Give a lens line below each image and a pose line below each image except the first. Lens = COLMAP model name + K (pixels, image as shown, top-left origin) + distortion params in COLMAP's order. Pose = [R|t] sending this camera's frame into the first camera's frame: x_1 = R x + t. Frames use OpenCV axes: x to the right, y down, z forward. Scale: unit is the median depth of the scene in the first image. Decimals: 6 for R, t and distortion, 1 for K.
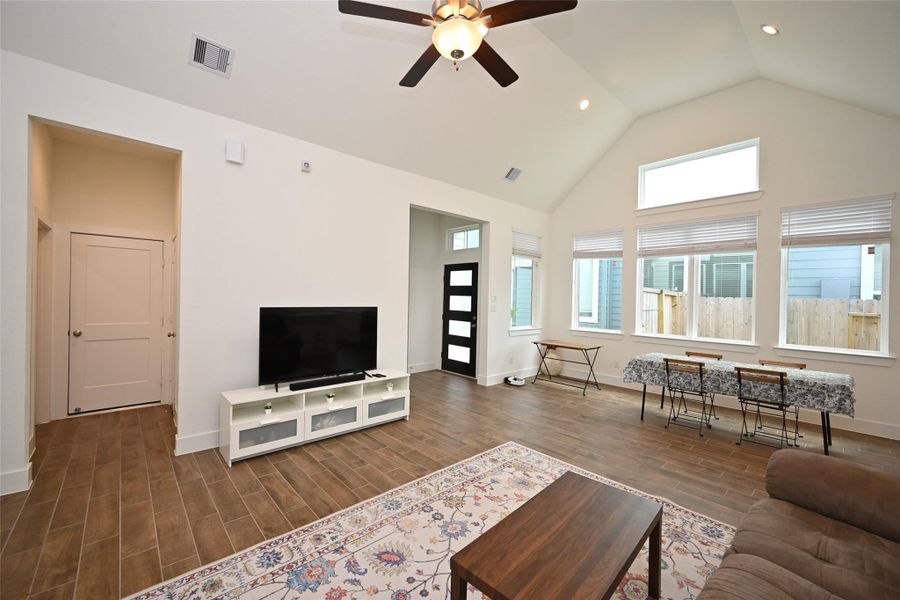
lens RADIAL K [[360.6, 0, 448.5], [0, 360.6, 300.8], [0, 0, 1]] dist [-0.001844, -0.000101]
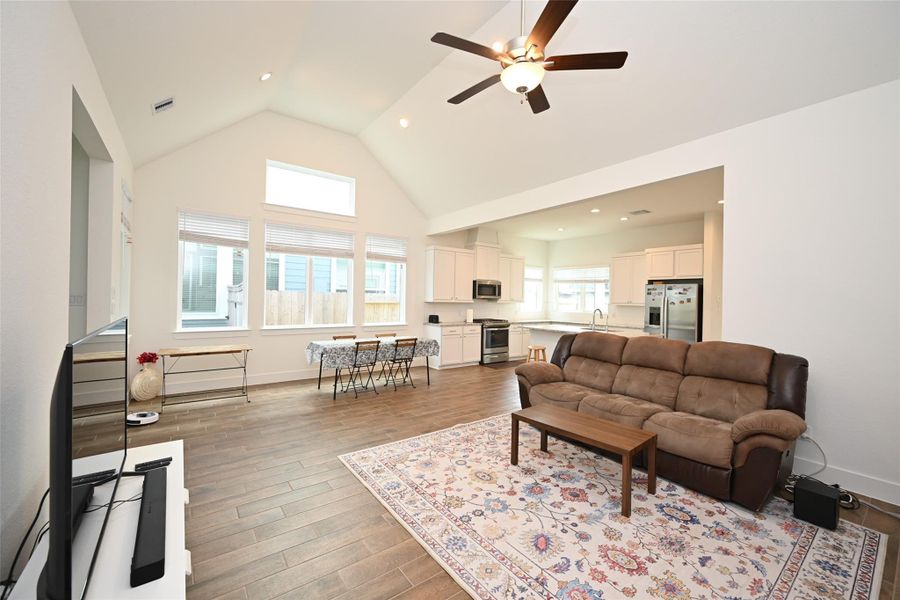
lens RADIAL K [[360.6, 0, 448.5], [0, 360.6, 300.8], [0, 0, 1]] dist [-0.001844, -0.000101]
pose [[0.098661, -0.024973, 0.994808, -0.643313], [-0.005008, 0.999660, 0.025591, -0.017007], [-0.995109, -0.007507, 0.098502, 0.612326]]
